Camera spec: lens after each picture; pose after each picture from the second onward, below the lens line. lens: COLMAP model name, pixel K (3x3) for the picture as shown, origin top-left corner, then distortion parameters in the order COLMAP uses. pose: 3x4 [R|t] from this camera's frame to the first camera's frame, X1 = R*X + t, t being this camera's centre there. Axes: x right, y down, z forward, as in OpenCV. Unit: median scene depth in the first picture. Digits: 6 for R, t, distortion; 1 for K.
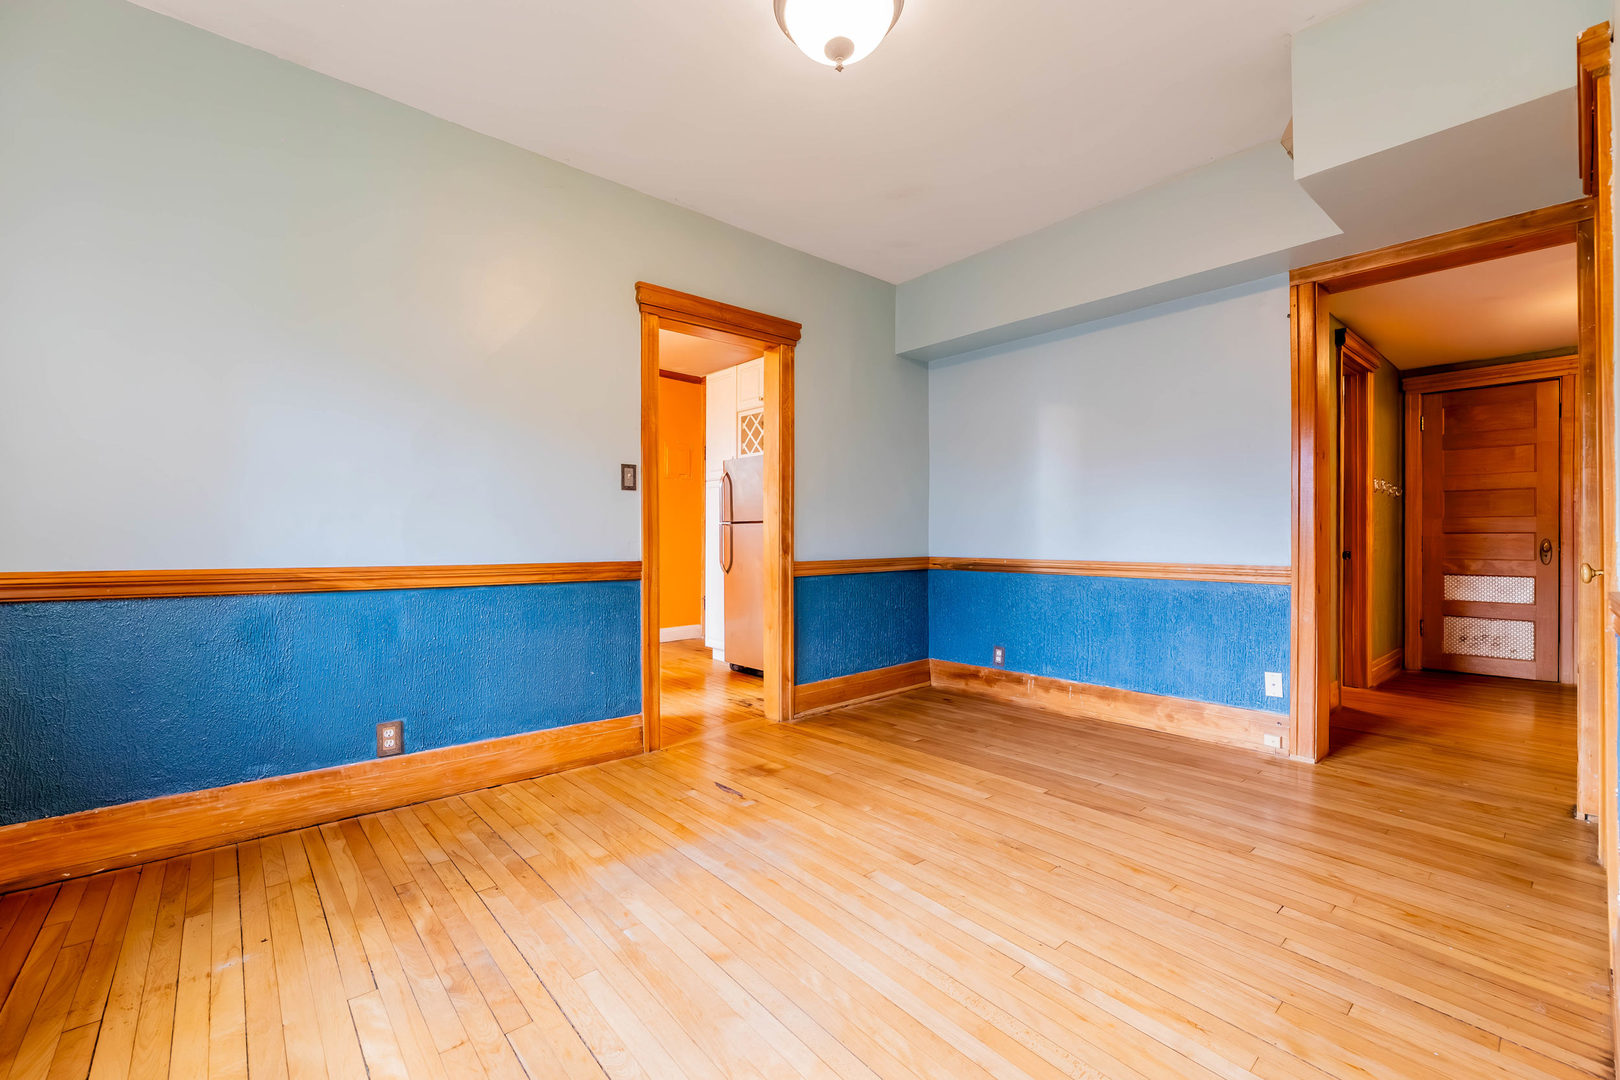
lens RADIAL K [[656.2, 0, 806.1], [0, 656.2, 540.4], [0, 0, 1]] dist [-0.001463, -0.000044]
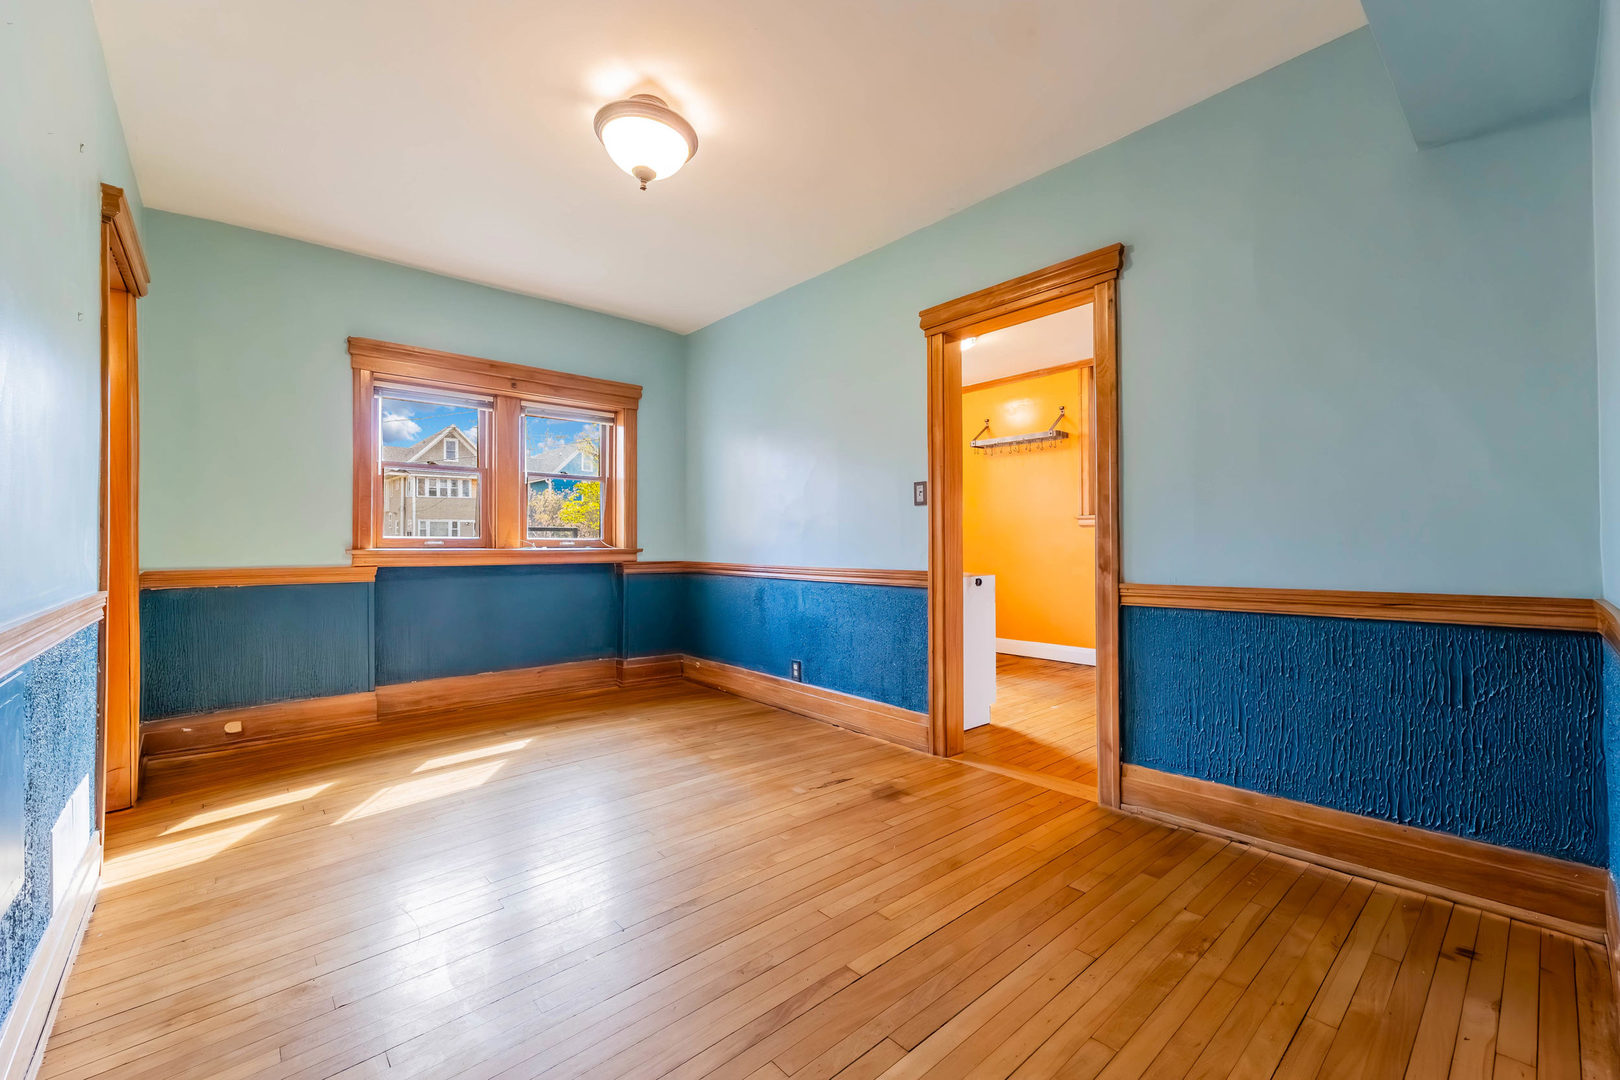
lens RADIAL K [[656.2, 0, 806.1], [0, 656.2, 540.4], [0, 0, 1]] dist [-0.001463, -0.000044]
pose [[0.036063, -0.008209, -0.999316, 0.802618], [-0.004055, 0.999957, -0.008361, -0.007402], [0.999341, 0.004354, 0.036028, 0.768401]]
